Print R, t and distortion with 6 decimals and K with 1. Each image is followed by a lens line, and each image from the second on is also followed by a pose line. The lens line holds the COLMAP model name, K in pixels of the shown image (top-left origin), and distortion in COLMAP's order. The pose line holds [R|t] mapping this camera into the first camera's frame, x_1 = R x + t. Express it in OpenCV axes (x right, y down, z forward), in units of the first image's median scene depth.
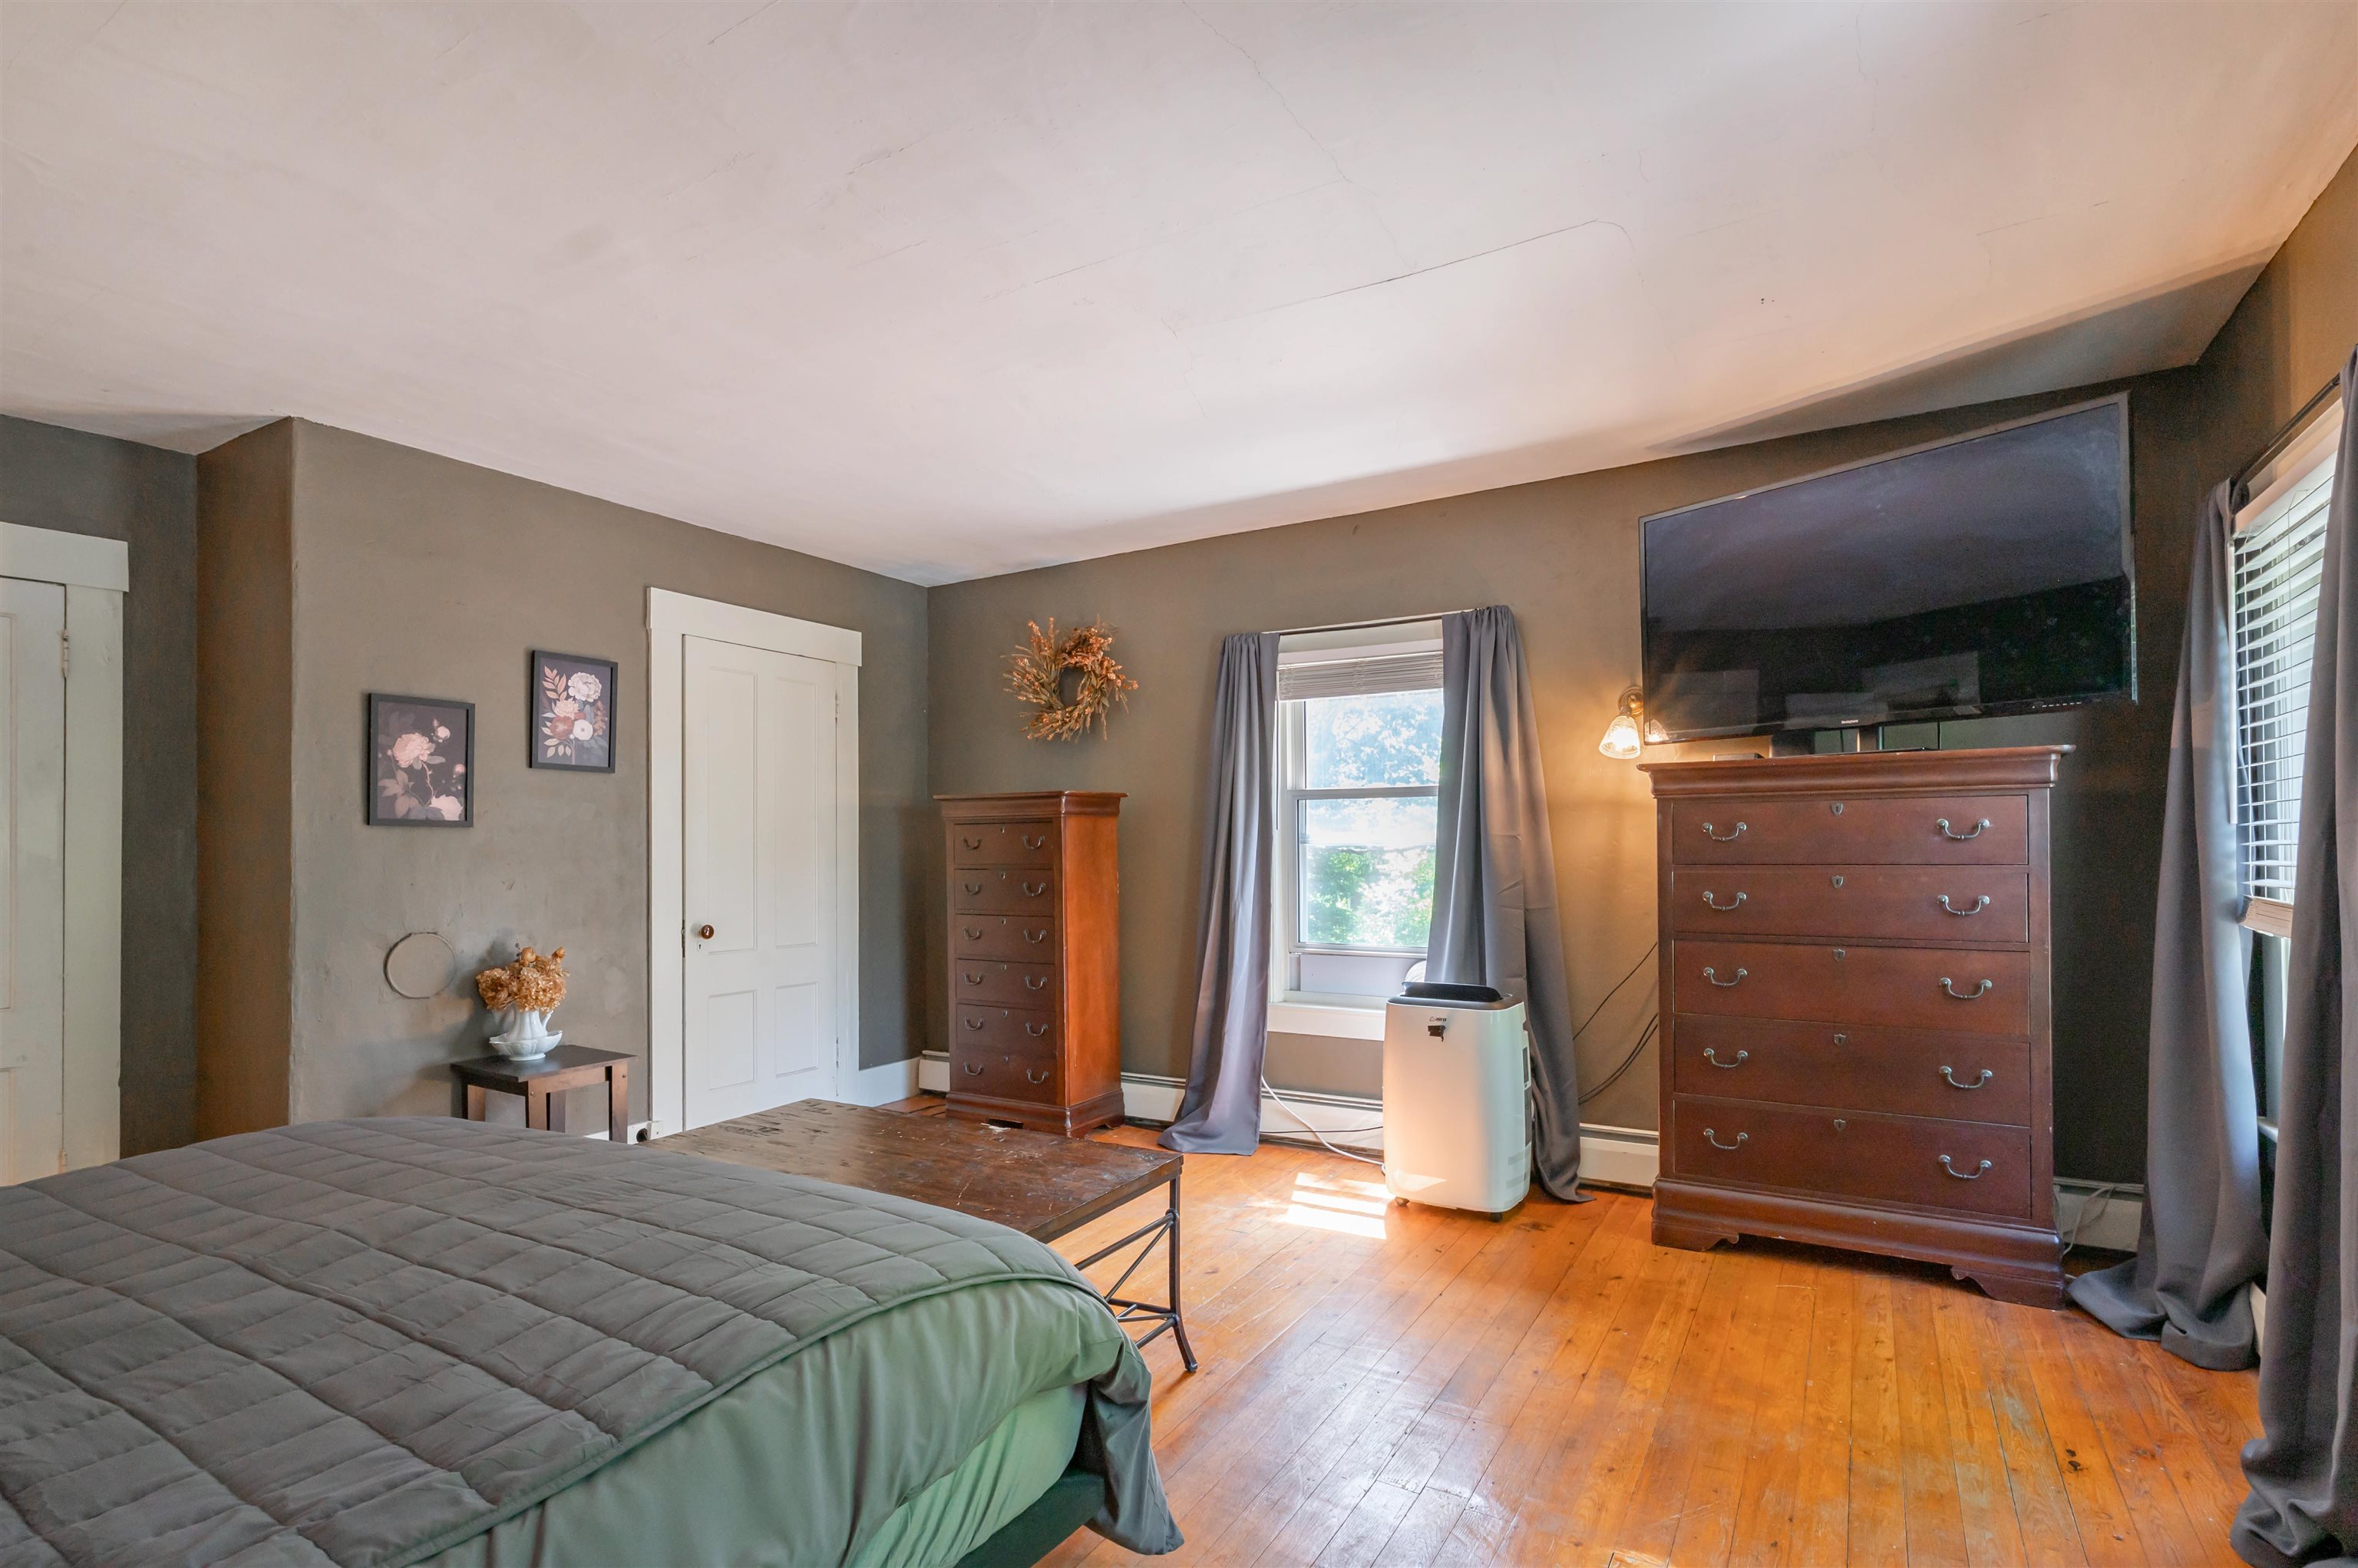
lens RADIAL K [[1142.5, 0, 1173.8], [0, 1142.5, 835.6], [0, 0, 1]] dist [0.000476, 0.000284]
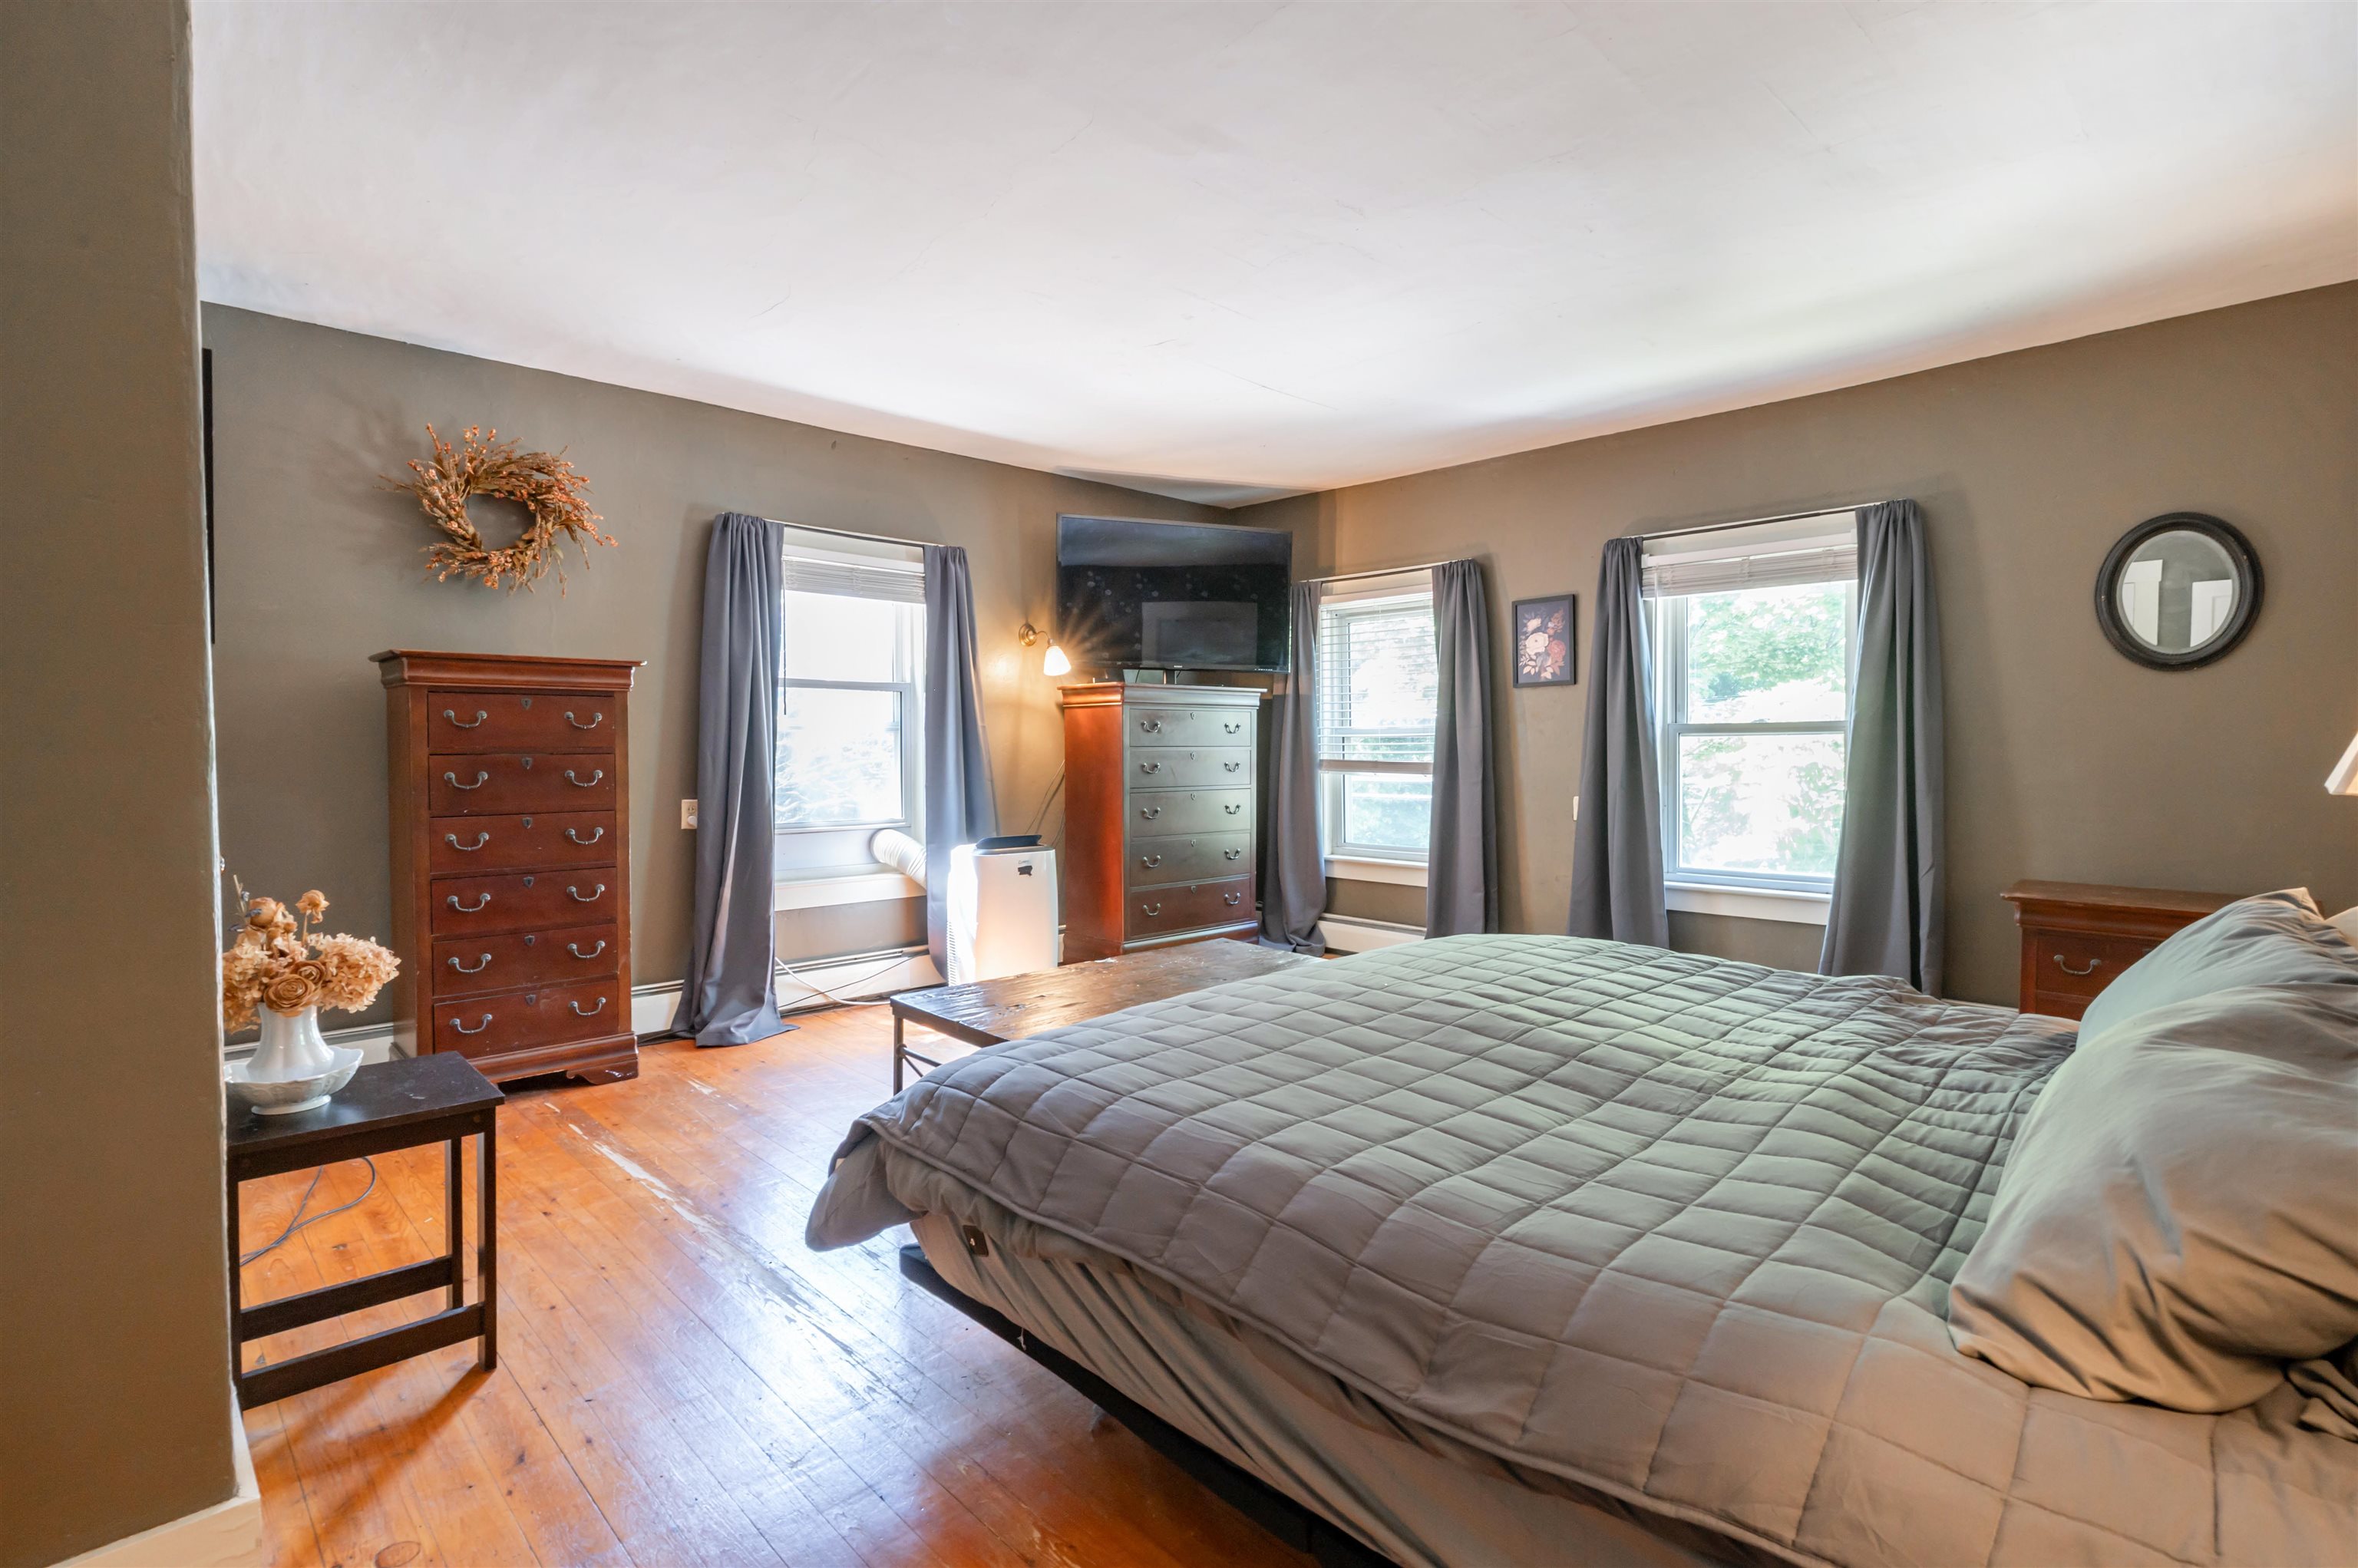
lens RADIAL K [[1116.7, 0, 1179.0], [0, 1116.7, 784.0], [0, 0, 1]] dist [-0.000958, -0.000030]
pose [[0.259977, -0.024191, 0.965312, -0.847699], [-0.010581, 0.999555, 0.027899, 0.026628], [-0.965557, -0.017468, 0.259605, 0.418216]]
